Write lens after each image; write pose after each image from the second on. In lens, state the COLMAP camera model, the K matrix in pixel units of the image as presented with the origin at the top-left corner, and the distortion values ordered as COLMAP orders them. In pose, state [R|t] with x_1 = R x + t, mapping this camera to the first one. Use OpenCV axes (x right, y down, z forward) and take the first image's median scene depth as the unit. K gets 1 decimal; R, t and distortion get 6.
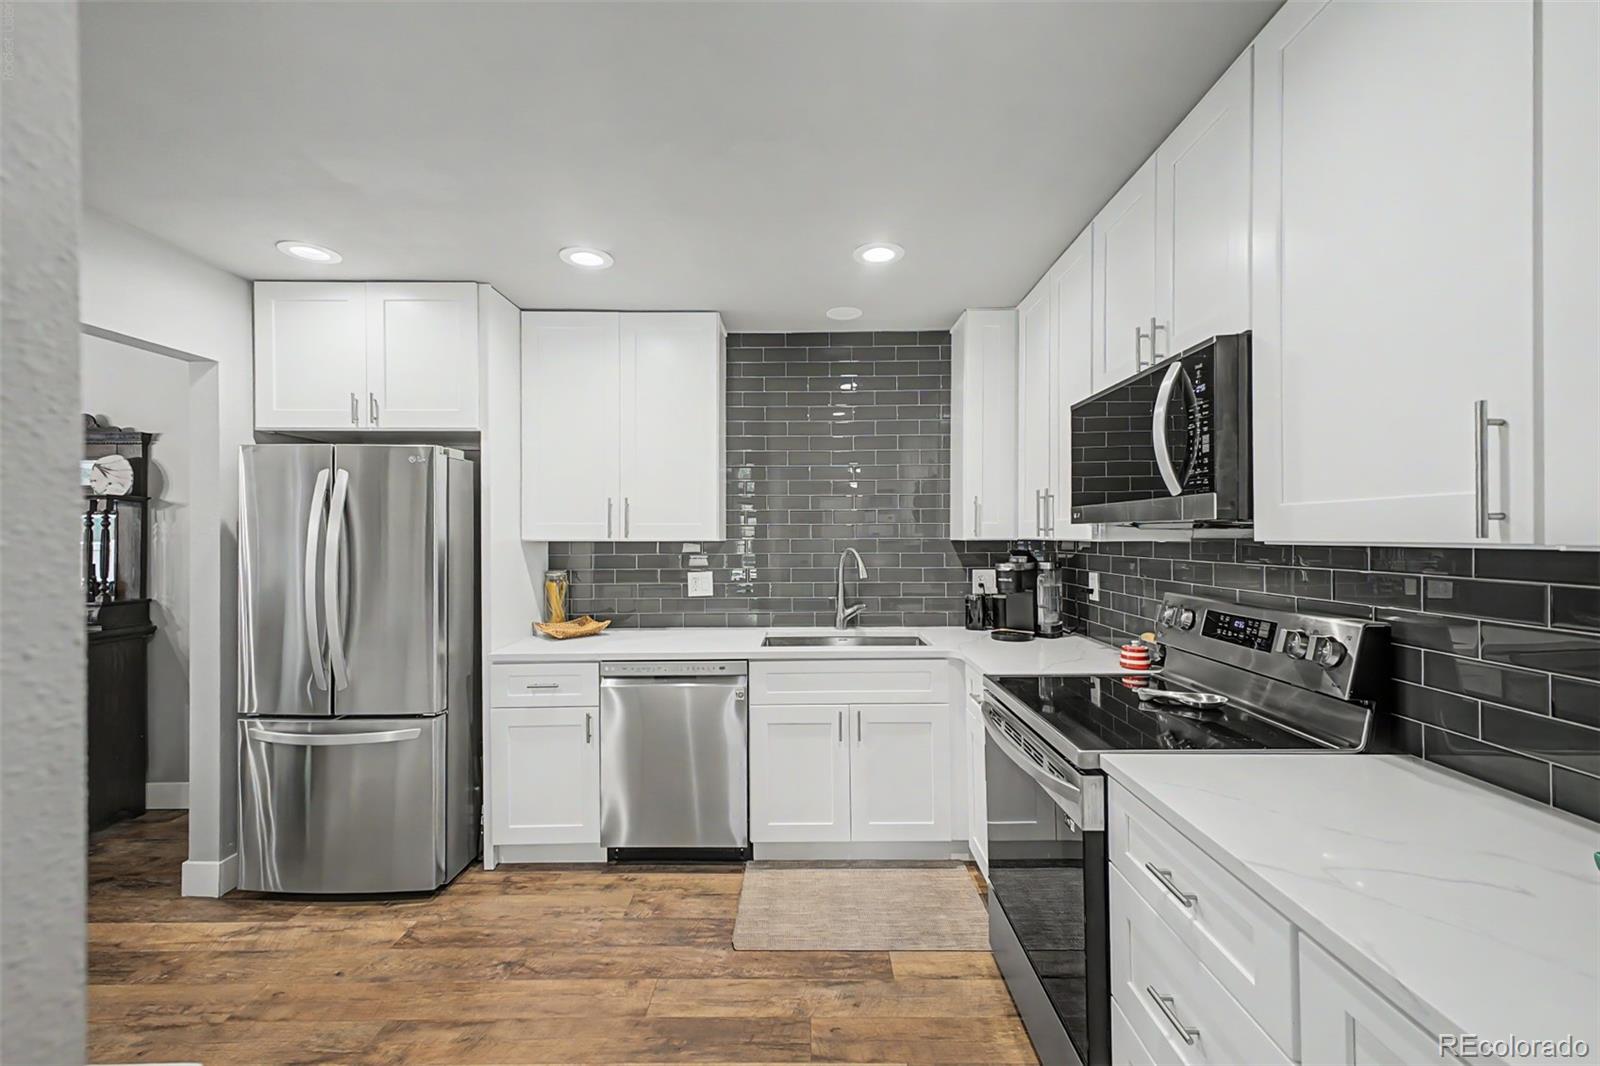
lens RADIAL K [[625.6, 0, 800.8], [0, 625.6, 538.0], [0, 0, 1]] dist [0.003865, -0.000106]
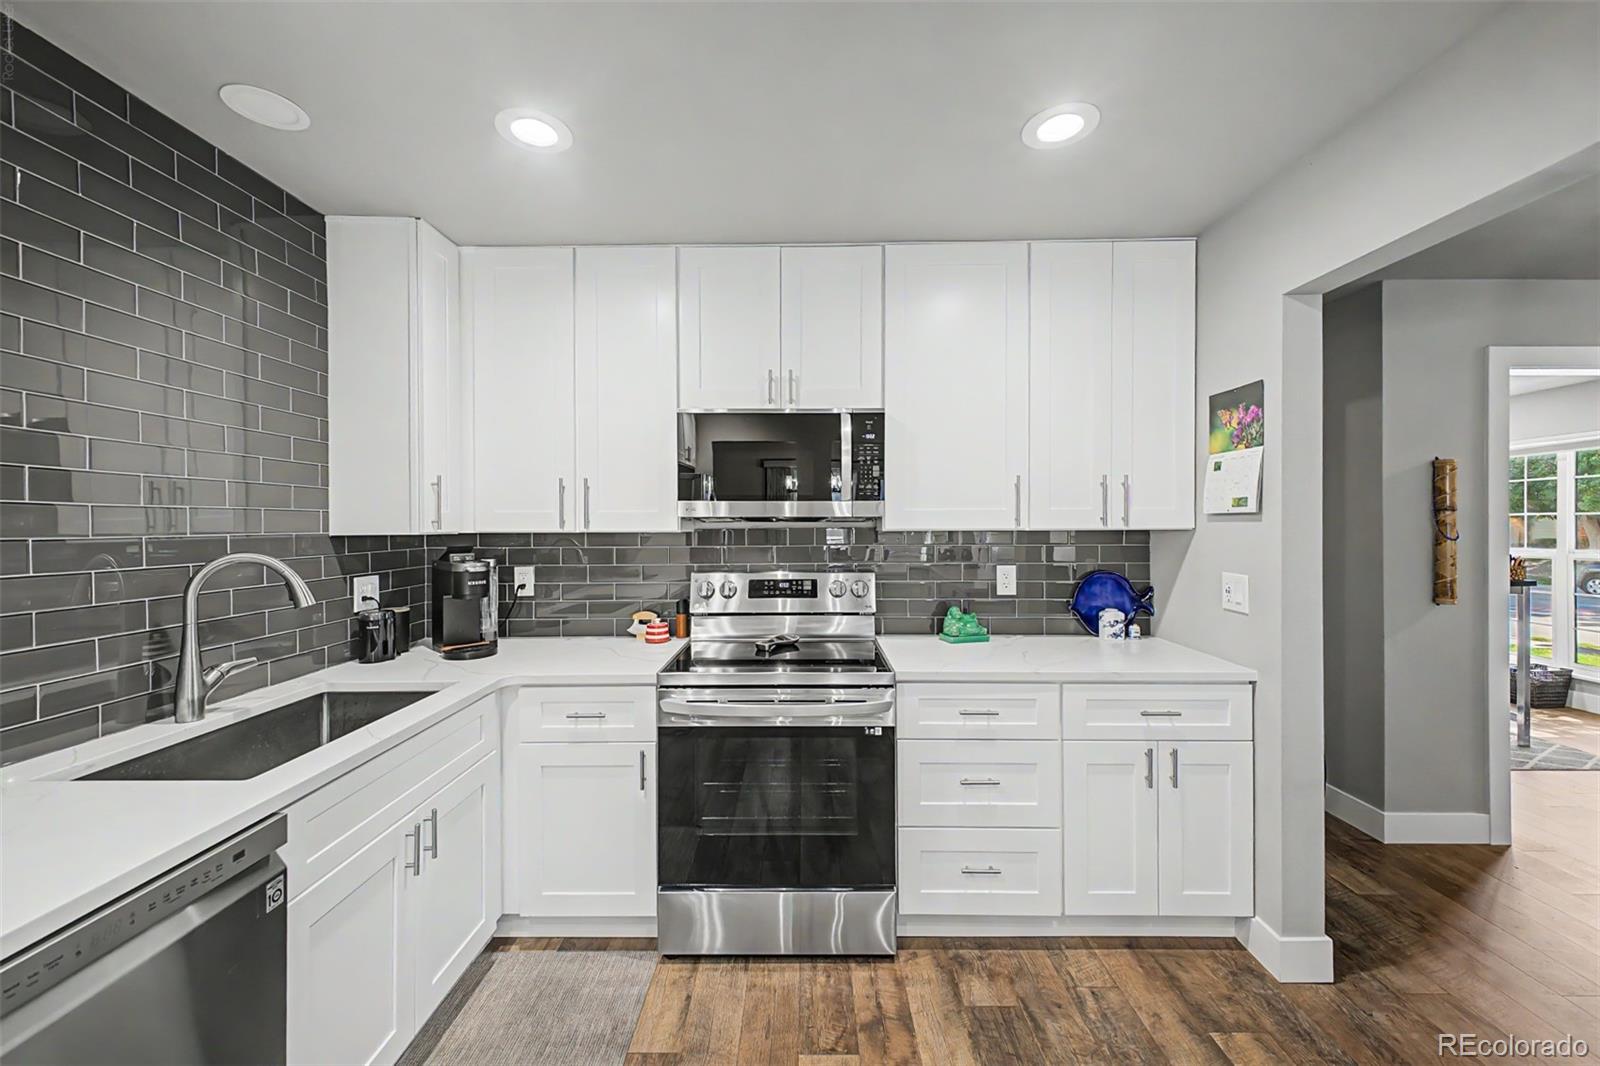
lens RADIAL K [[625.6, 0, 801.4], [0, 625.6, 523.9], [0, 0, 1]] dist [0.003865, -0.000106]
pose [[-0.005372, 0.003038, 0.999981, -0.696243], [0.008014, 0.999963, -0.002995, -0.004123], [-0.999953, 0.007998, -0.005396, 0.831221]]
